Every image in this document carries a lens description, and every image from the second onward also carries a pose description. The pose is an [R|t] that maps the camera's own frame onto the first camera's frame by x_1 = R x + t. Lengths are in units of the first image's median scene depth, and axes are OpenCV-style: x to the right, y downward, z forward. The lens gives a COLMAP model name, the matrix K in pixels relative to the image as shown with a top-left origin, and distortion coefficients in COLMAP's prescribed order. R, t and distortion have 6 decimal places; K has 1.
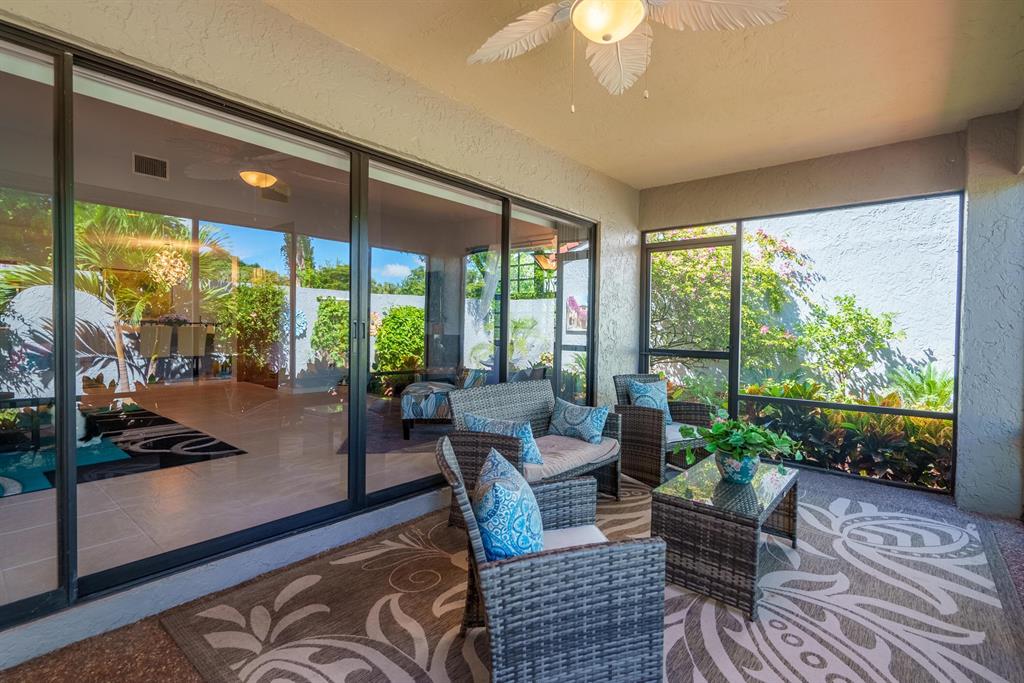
lens RADIAL K [[471.9, 0, 517.2], [0, 471.9, 337.5], [0, 0, 1]] dist [0.000434, 0.000807]
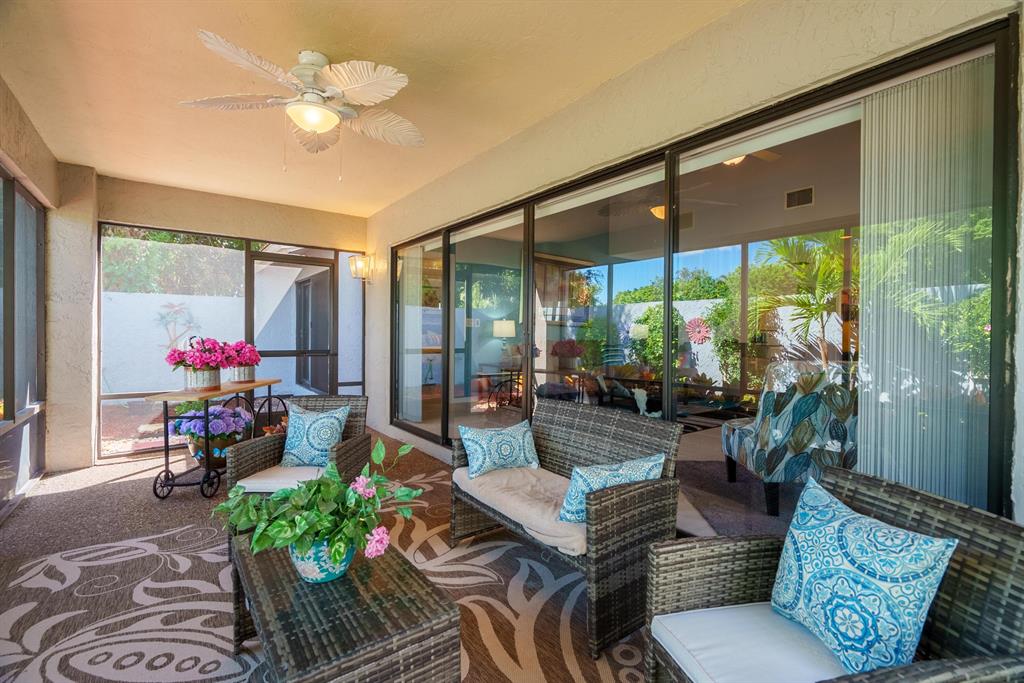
lens RADIAL K [[471.9, 0, 518.4], [0, 471.9, 338.2], [0, 0, 1]] dist [0.000434, 0.000807]
pose [[-0.229887, -0.007566, -0.973188, 1.305466], [-0.035096, 0.999384, 0.000520, -0.024332], [0.972584, 0.034275, -0.230011, 1.773398]]
